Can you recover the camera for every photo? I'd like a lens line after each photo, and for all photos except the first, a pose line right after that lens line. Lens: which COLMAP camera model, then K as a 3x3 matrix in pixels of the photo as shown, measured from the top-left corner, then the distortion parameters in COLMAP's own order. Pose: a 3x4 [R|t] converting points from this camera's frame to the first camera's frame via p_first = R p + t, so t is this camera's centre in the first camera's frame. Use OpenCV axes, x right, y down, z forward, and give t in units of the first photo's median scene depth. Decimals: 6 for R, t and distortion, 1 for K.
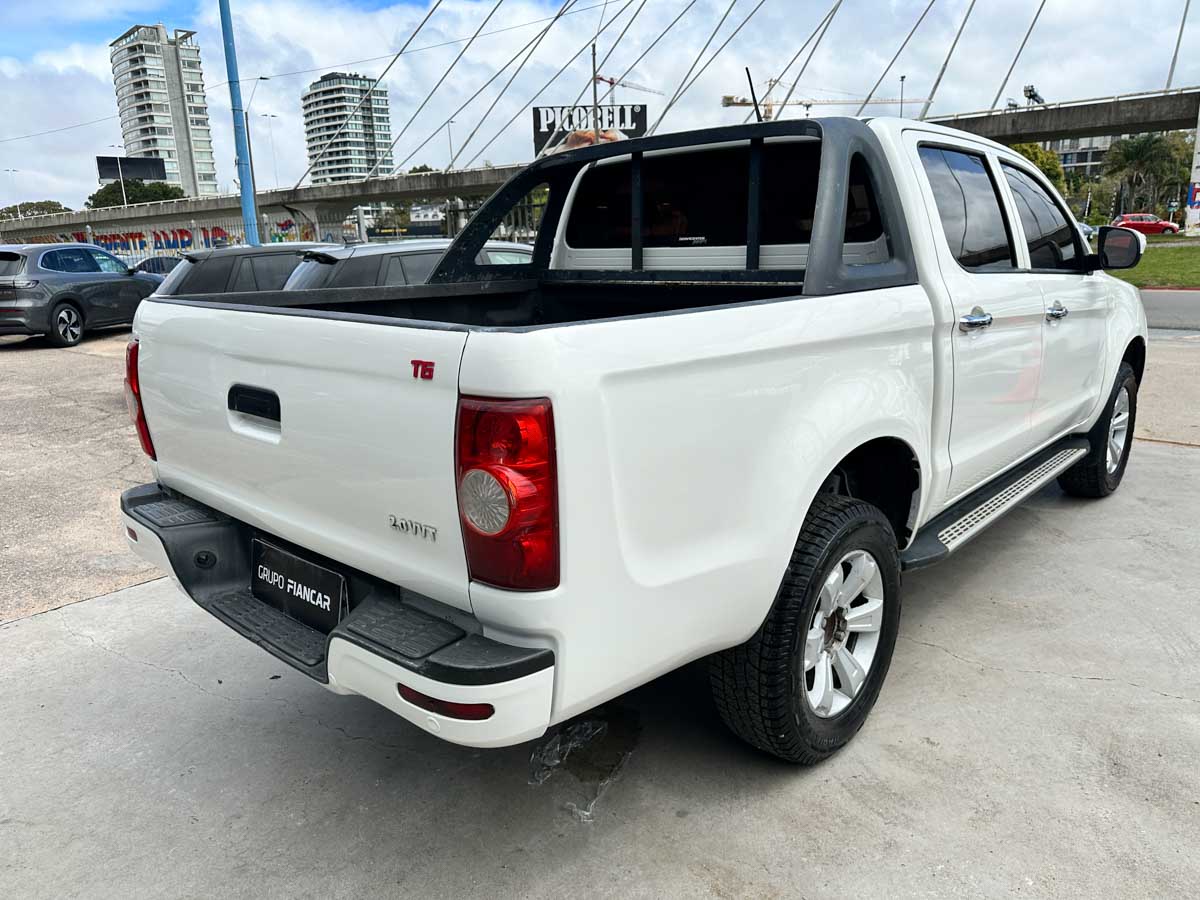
lens RADIAL K [[843.9, 0, 600.0], [0, 843.9, 450.0], [0, 0, 1]] dist [0.018584, -0.019216]
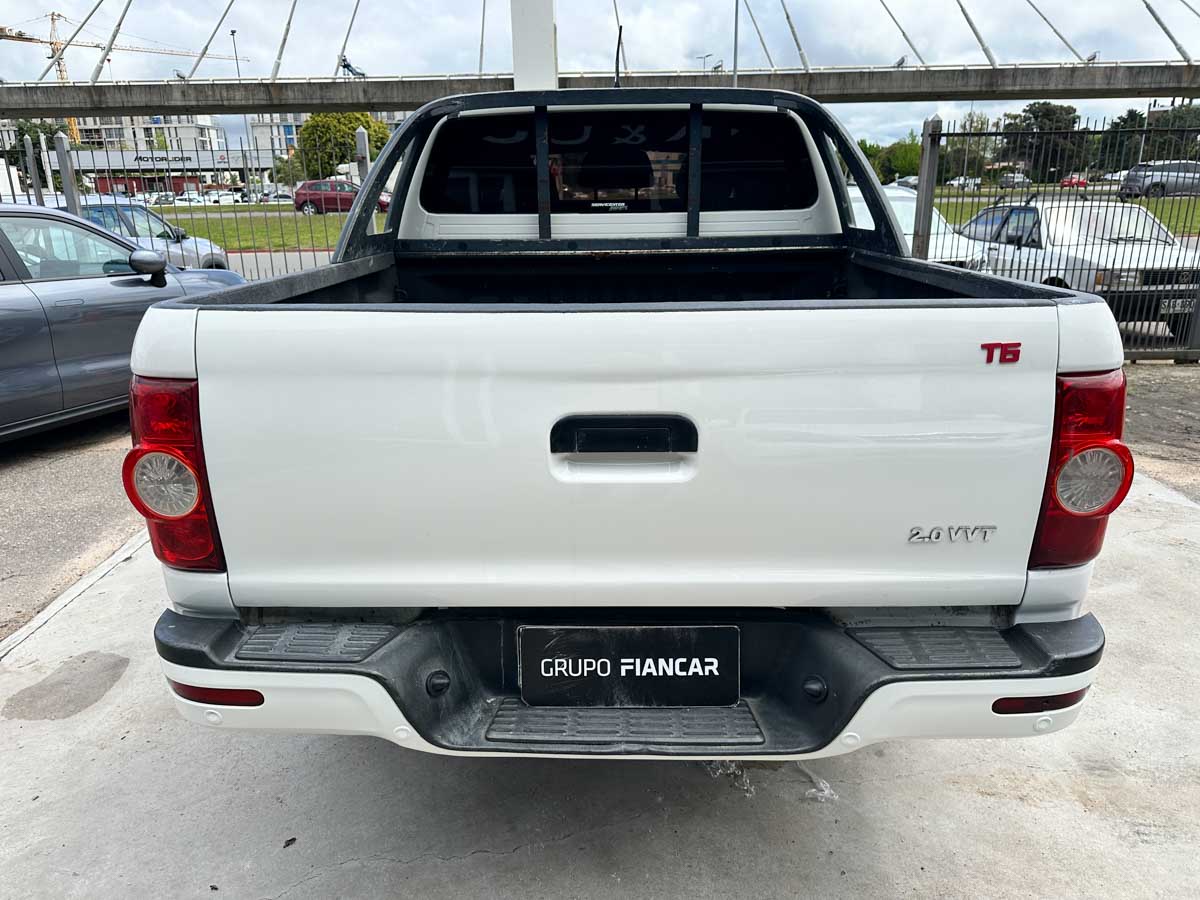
lens RADIAL K [[835.9, 0, 595.2], [0, 835.9, 461.8], [0, 0, 1]] dist [0.064862, -0.090438]
pose [[0.762938, -0.183105, 0.619999, -0.705084], [0.149923, 0.983018, 0.105828, -0.089796], [-0.628848, 0.012212, 0.777433, 0.367536]]
